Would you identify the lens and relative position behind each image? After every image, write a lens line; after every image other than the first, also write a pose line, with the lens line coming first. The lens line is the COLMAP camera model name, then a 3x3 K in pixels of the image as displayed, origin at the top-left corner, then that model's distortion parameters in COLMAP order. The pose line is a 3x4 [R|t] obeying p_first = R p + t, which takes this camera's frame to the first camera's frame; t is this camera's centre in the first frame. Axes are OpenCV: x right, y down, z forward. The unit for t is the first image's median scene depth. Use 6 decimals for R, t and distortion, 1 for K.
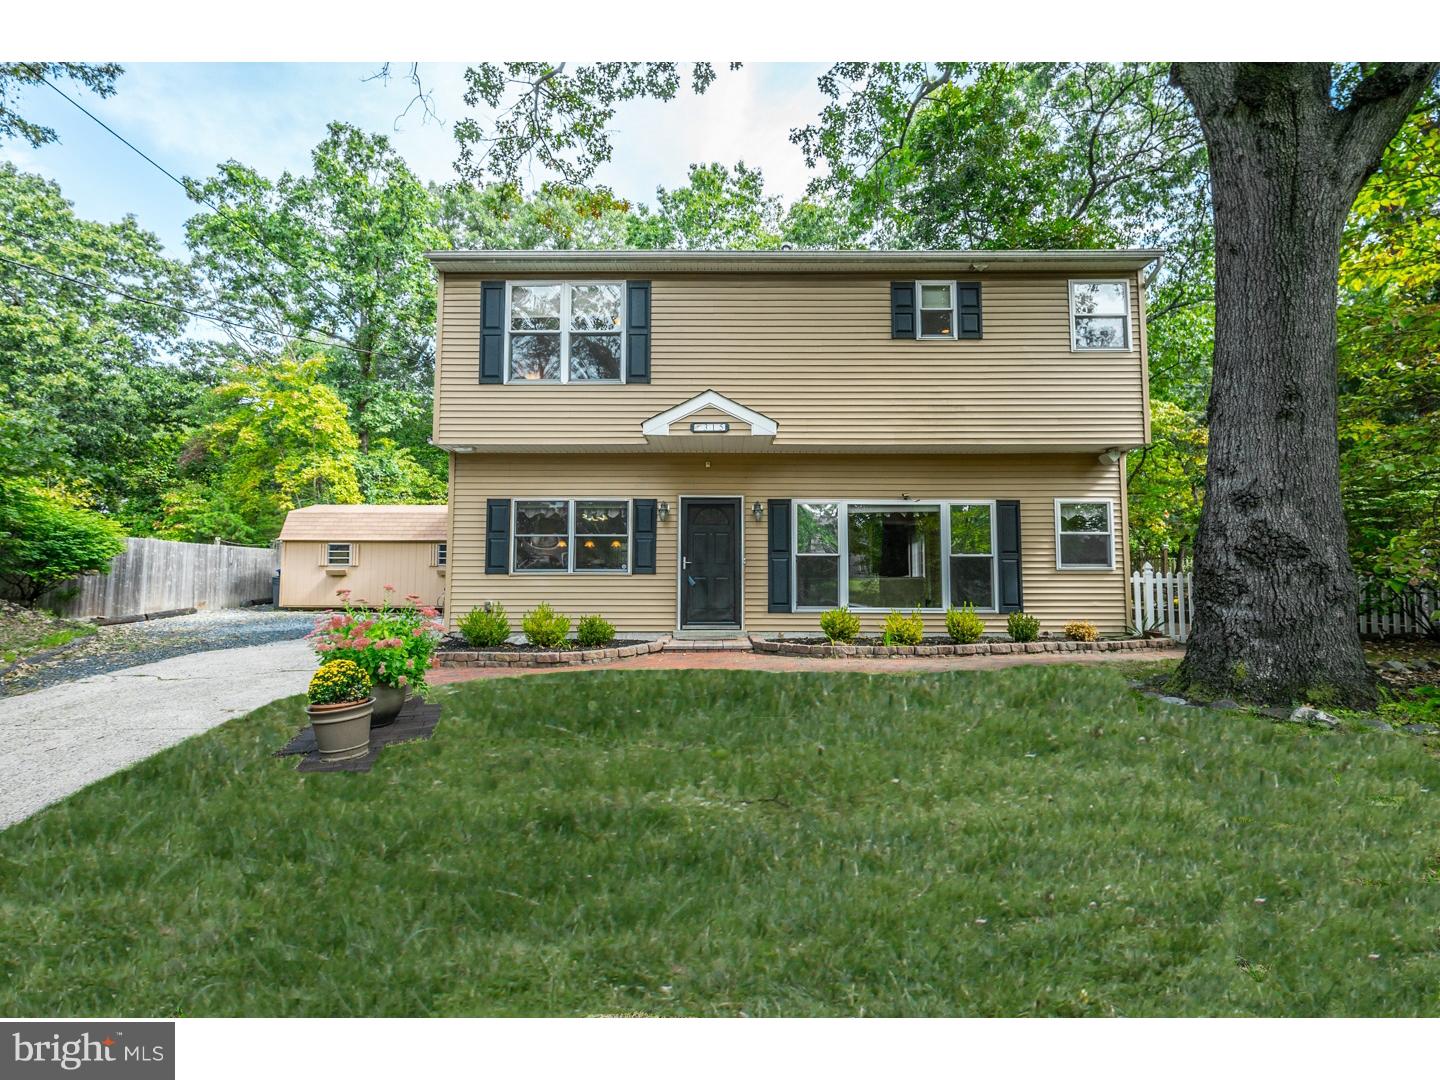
lens RADIAL K [[655.4, 0, 720.9], [0, 655.4, 537.1], [0, 0, 1]] dist [-0.002569, -0.000502]
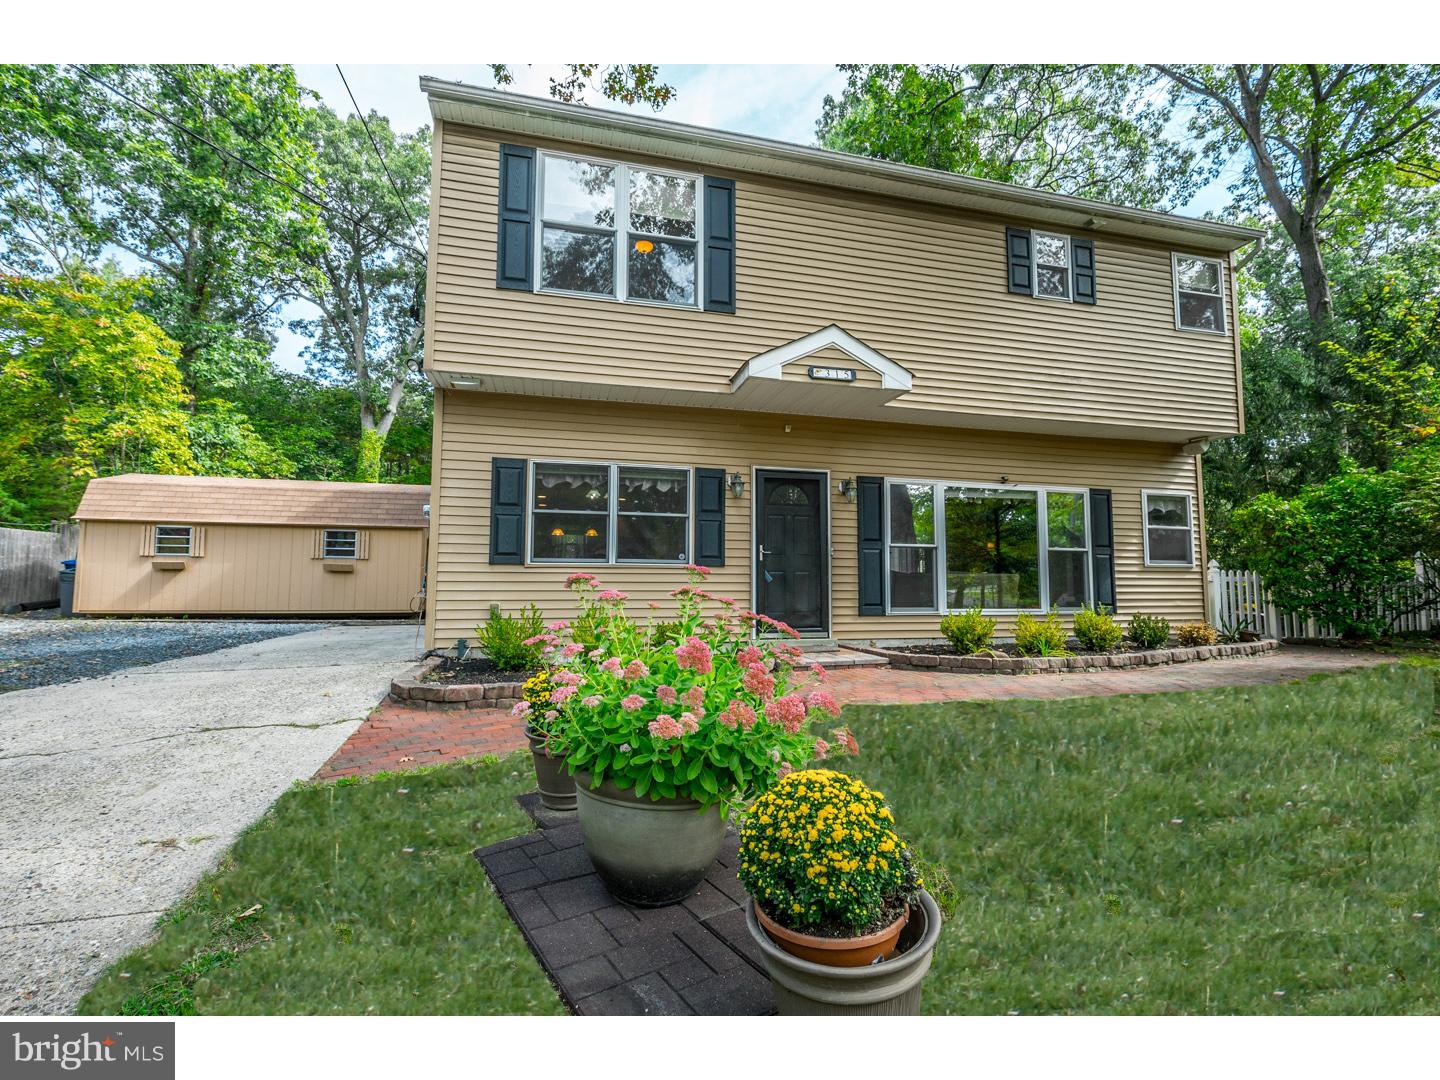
lens RADIAL K [[638.9, 0, 720.0], [0, 638.9, 540.0], [0, 0, 1]] dist [-0.005786, 0.000366]
pose [[0.969069, 0.020402, 0.245946, -0.286969], [-0.019935, 0.999792, -0.004387, 0.028252], [-0.245984, -0.000651, 0.969274, 0.276446]]
